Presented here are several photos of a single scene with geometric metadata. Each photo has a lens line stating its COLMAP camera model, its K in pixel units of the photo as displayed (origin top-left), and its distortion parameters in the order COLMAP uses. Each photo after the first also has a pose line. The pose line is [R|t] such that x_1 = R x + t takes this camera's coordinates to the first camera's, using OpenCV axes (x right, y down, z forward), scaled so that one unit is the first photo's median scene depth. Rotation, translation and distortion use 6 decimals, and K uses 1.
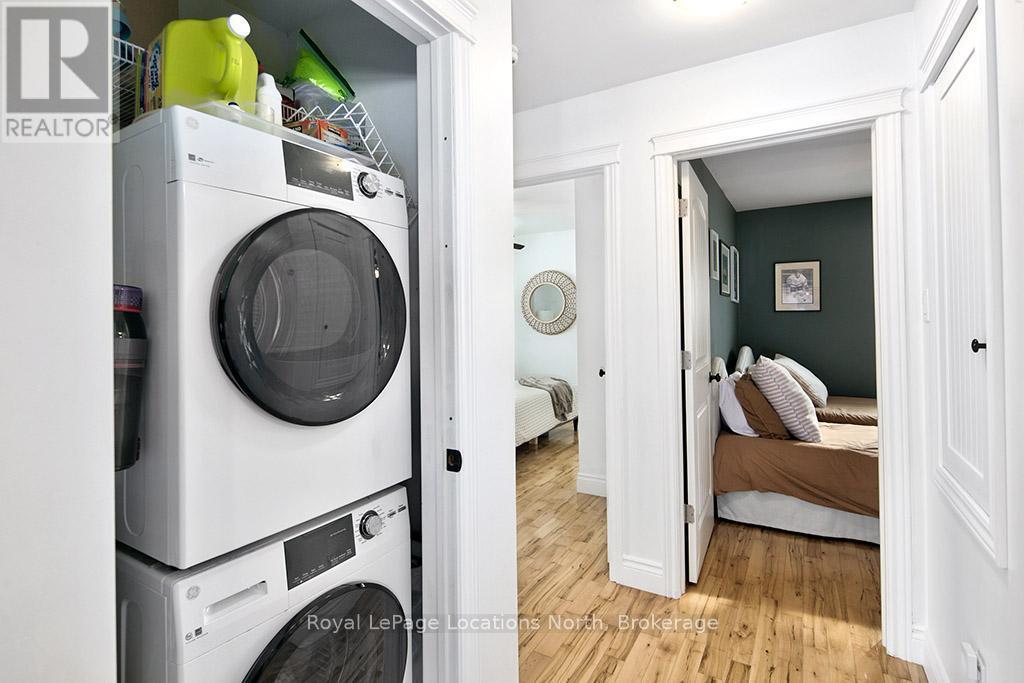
lens RADIAL K [[489.3, 0, 508.1], [0, 489.3, 308.7], [0, 0, 1]] dist [-0.002142, -0.000402]
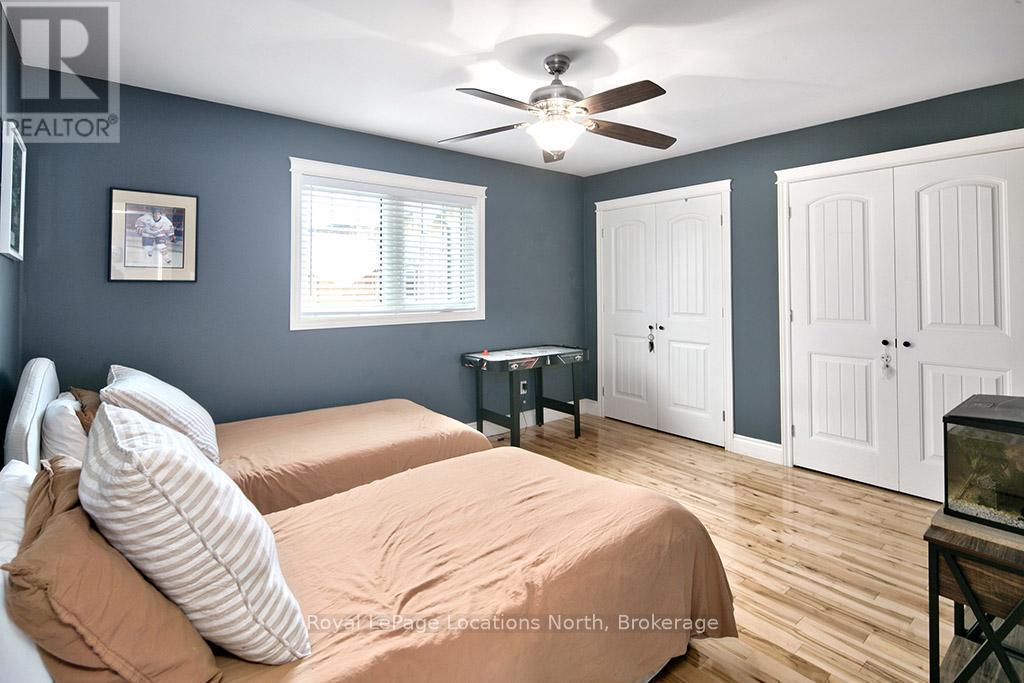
lens RADIAL K [[499.6, 0, 511.4], [0, 499.6, 272.5], [0, 0, 1]] dist [-0.000599, -0.000111]
pose [[0.337688, 0.033030, 0.940678, 0.196576], [-0.017066, 0.999435, -0.028967, 0.004939], [-0.941103, -0.006272, 0.338061, 0.430755]]
